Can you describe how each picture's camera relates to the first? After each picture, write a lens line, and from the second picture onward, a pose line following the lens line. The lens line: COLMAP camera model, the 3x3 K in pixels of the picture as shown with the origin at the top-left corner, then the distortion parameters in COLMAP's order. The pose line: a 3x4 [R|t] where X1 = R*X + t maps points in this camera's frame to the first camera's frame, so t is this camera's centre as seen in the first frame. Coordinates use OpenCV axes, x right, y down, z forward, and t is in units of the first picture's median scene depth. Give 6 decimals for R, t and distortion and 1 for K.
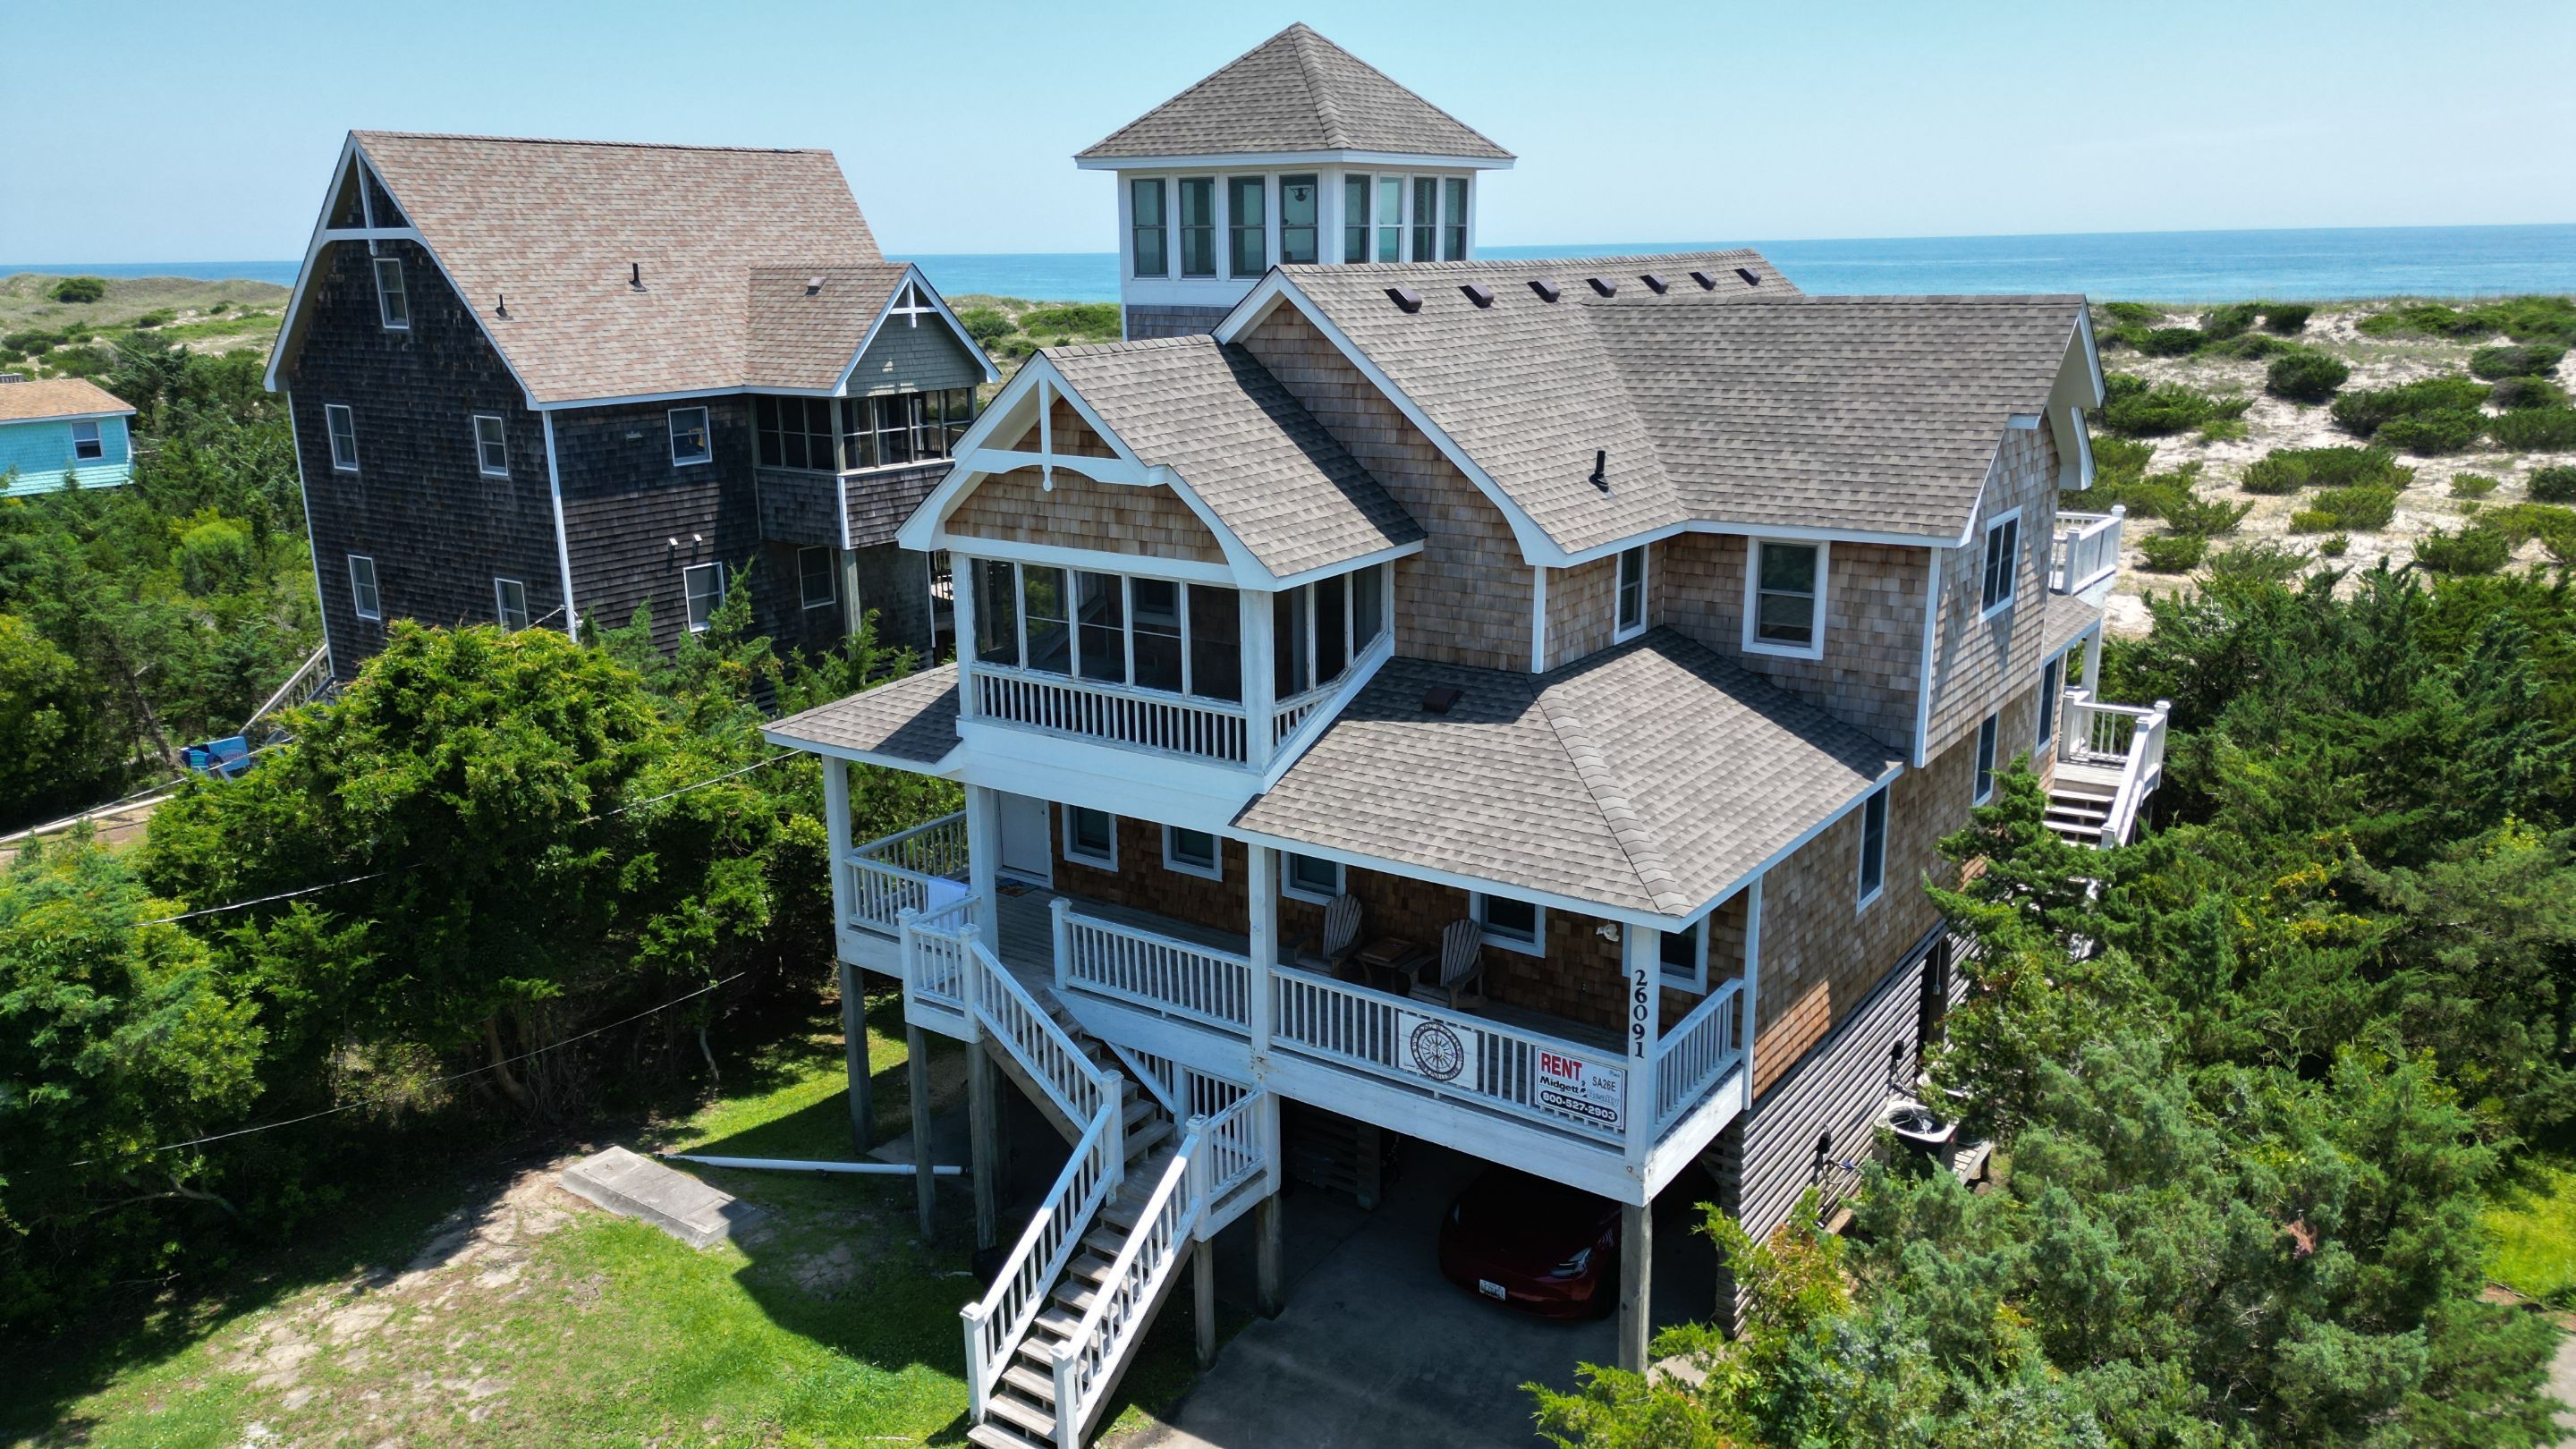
lens RADIAL K [[1808.4, 0, 1283.5], [0, 1808.4, 714.8], [0, 0, 1]] dist [0.071545, -0.072624]
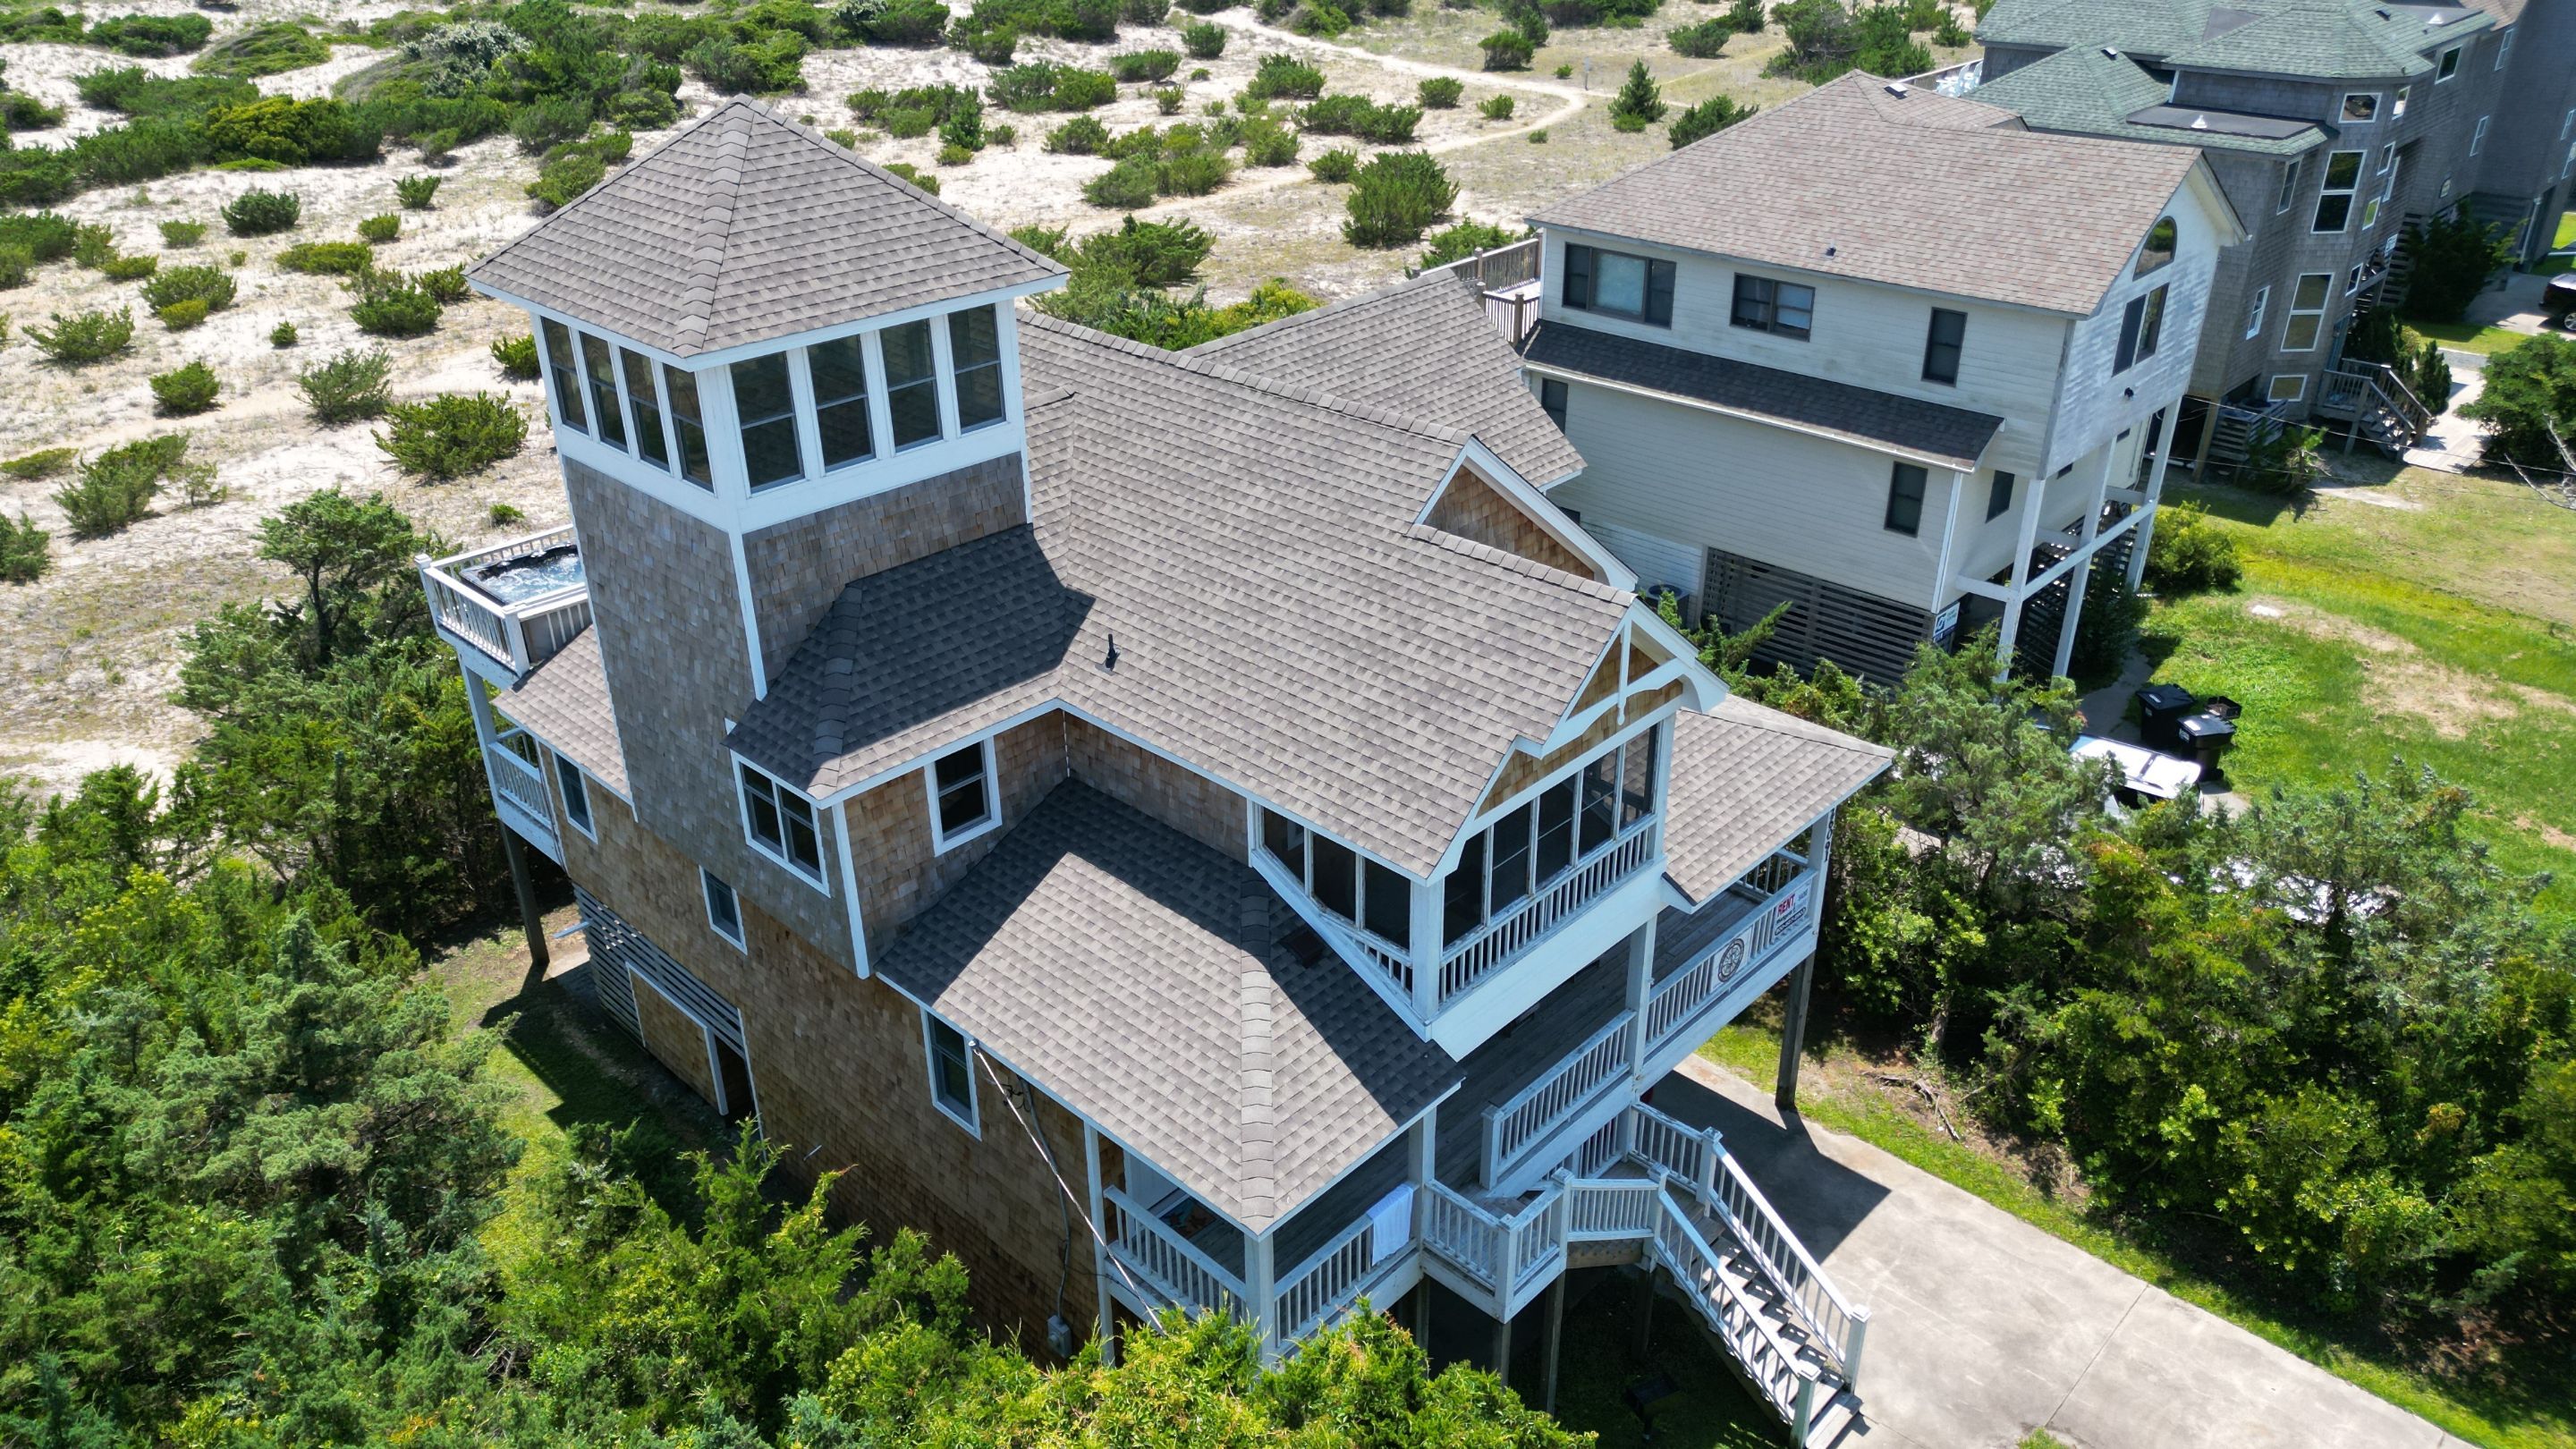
lens RADIAL K [[1808.4, 0, 1287.6], [0, 1808.4, 724.4], [0, 0, 1]] dist [0.071545, -0.072624]
pose [[0.145235, -0.452810, 0.879699, -0.914566], [0.257483, 0.875788, 0.408287, -0.512560], [-0.955306, 0.167210, 0.243786, 0.840204]]
